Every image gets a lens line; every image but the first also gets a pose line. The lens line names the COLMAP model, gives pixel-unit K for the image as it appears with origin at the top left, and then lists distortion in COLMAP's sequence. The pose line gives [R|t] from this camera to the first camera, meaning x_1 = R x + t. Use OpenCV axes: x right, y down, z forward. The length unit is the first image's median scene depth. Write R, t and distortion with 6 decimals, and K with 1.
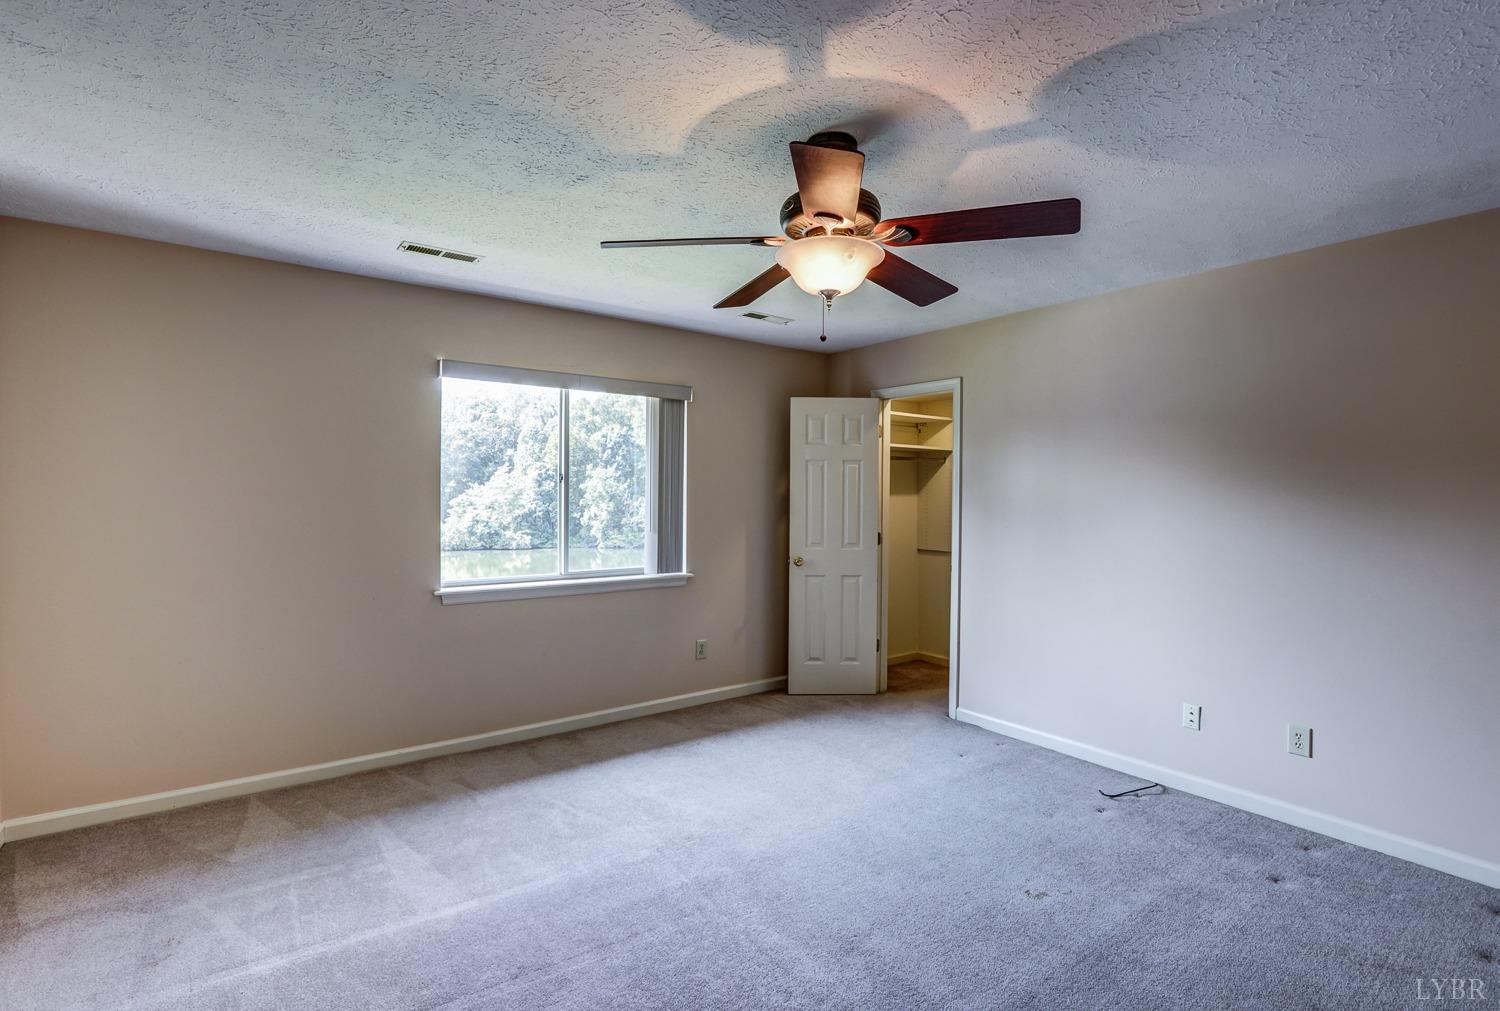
lens RADIAL K [[702.7, 0, 741.5], [0, 702.7, 506.4], [0, 0, 1]] dist [-0.017594, 0.003337]
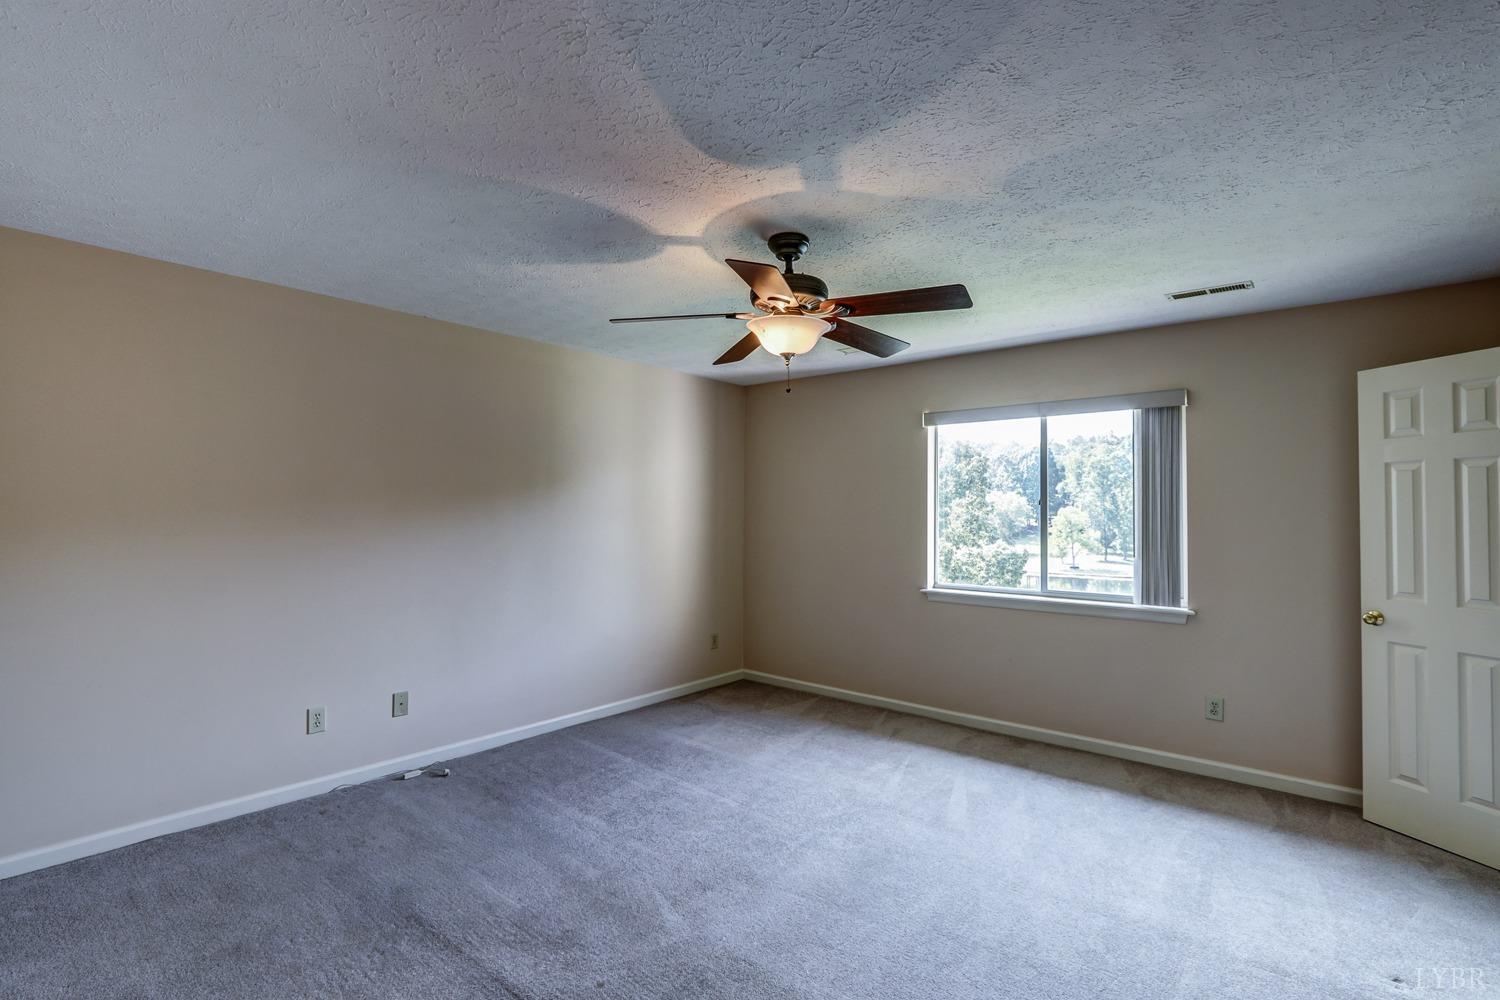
lens RADIAL K [[702.7, 0, 738.9], [0, 702.7, 496.6], [0, 0, 1]] dist [-0.017594, 0.003337]
pose [[0.222104, -0.027532, -0.974634, 0.631227], [-0.024489, 0.999128, -0.033805, 0.001222], [0.974716, 0.031376, 0.221236, 0.297147]]
